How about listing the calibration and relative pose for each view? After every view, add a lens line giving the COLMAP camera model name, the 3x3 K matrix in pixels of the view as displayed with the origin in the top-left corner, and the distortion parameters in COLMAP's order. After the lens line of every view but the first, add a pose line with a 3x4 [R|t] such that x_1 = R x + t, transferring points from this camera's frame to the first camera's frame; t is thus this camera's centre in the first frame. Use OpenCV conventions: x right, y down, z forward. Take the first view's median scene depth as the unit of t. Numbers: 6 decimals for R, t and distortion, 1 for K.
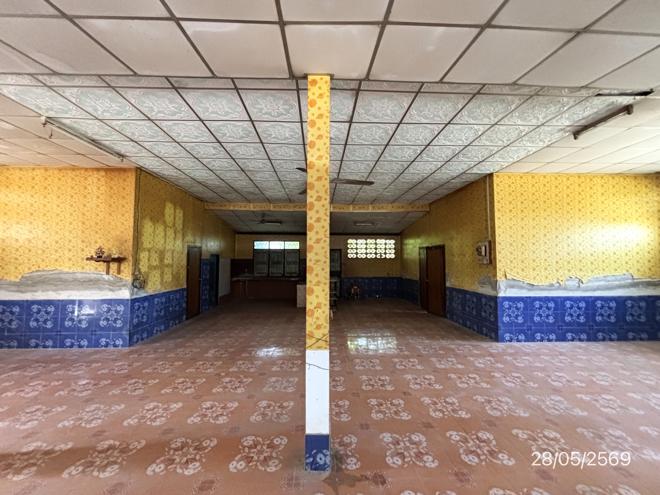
lens RADIAL K [[265.0, 0, 329.2], [0, 265.0, 247.9], [0, 0, 1]] dist [0.002691, 0.000161]
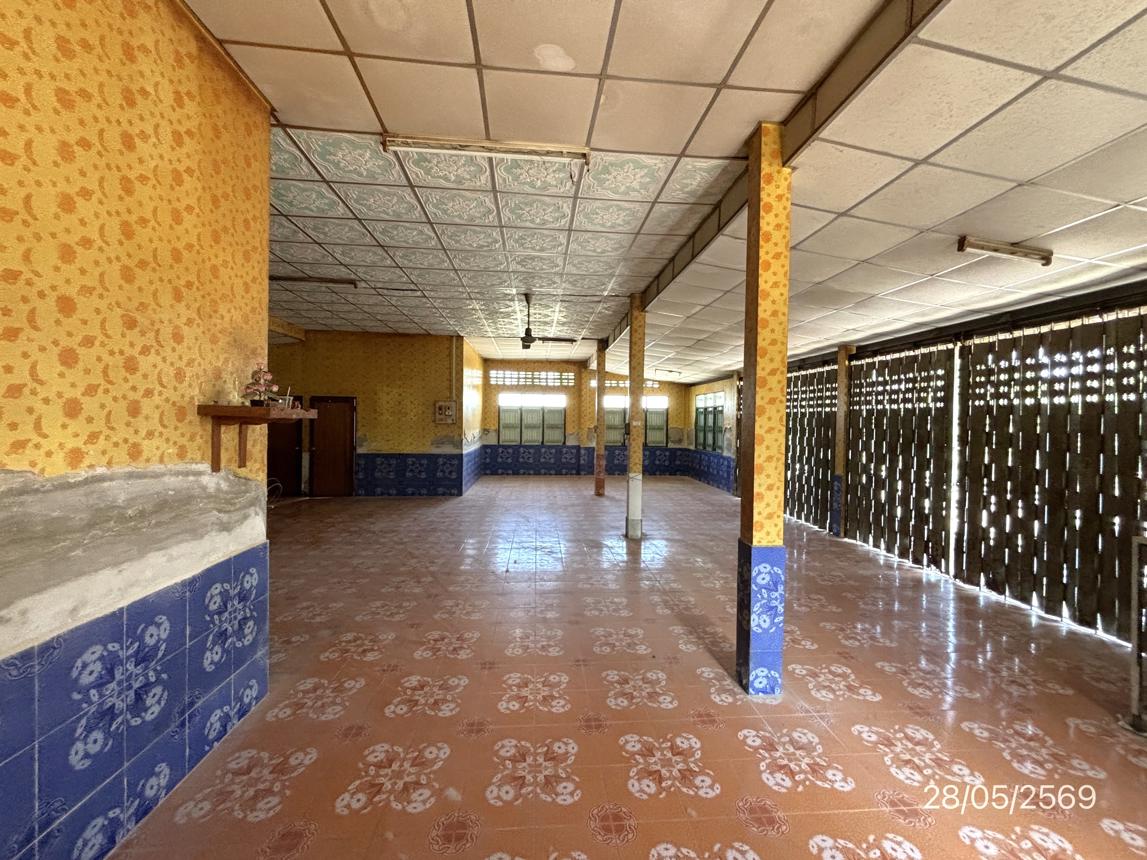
lens RADIAL K [[460.5, 0, 575.0], [0, 460.5, 428.4], [0, 0, 1]] dist [0.002691, 0.000161]
pose [[-0.049736, -0.014661, 0.998655, -1.300200], [-0.062165, 0.997999, 0.011556, 0.031472], [-0.996826, -0.061506, -0.050548, 0.673763]]
